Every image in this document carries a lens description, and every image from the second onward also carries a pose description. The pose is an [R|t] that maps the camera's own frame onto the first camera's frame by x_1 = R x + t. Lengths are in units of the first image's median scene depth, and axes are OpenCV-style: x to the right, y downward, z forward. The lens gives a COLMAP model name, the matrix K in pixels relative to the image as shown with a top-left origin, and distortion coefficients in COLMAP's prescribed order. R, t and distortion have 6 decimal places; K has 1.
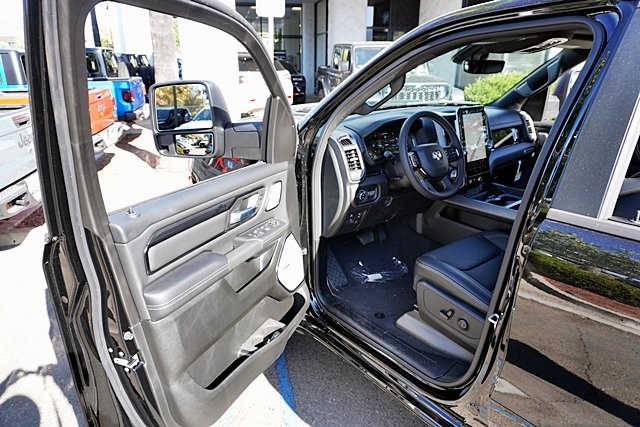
lens RADIAL K [[424.0, 0, 320.4], [0, 424.0, 212.9], [0, 0, 1]] dist [-0.010224, -0.001694]
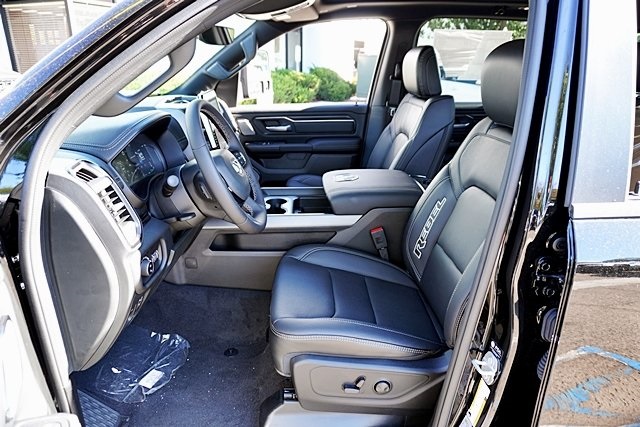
lens RADIAL K [[424.0, 0, 318.7], [0, 424.0, 215.8], [0, 0, 1]] dist [-0.010224, -0.001694]
pose [[0.571530, -0.268119, 0.775542, -0.173728], [0.244464, 0.957832, 0.150984, -0.129695], [-0.783320, 0.103300, 0.612975, 0.493522]]
